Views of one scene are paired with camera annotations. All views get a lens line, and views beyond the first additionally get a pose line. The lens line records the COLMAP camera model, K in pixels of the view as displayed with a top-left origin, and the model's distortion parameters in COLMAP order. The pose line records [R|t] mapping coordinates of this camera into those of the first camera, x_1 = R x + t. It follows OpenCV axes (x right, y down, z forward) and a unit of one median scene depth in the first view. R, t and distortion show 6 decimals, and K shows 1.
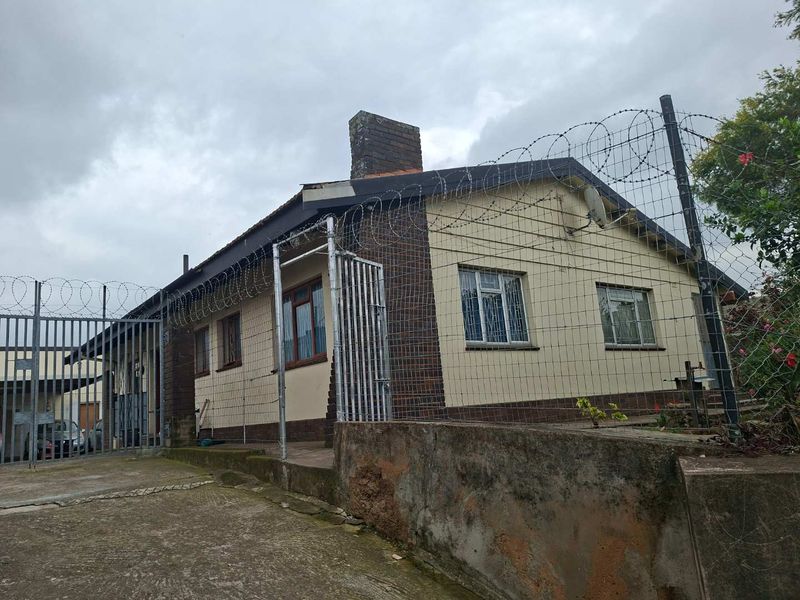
lens RADIAL K [[573.5, 0, 400.0], [0, 573.5, 300.0], [0, 0, 1]] dist [0.158815, -0.148685]
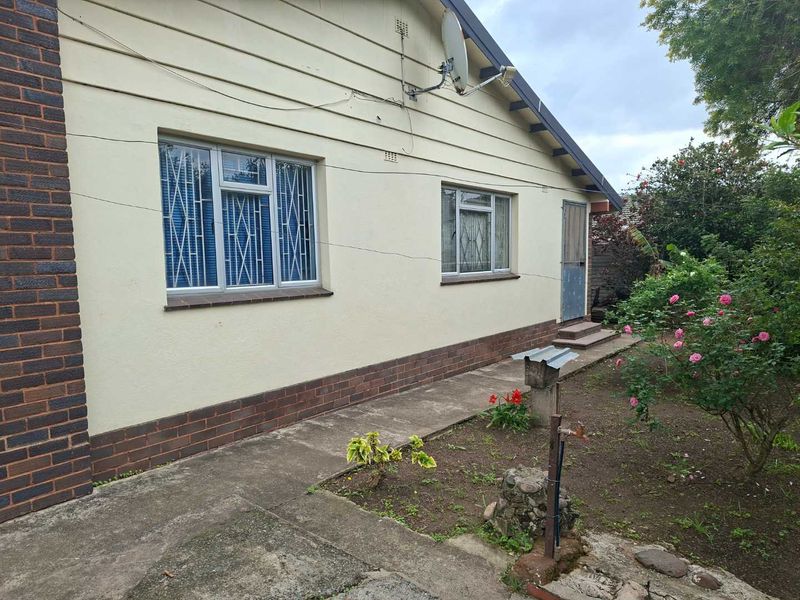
lens RADIAL K [[511.2, 0, 400.0], [0, 511.2, 300.0], [0, 0, 1]] dist [0.044591, 0.000951]
pose [[0.976977, 0.046461, 0.208222, 0.180744], [-0.102888, 0.957608, 0.269075, -0.054099], [-0.186893, -0.284304, 0.940342, 0.439685]]
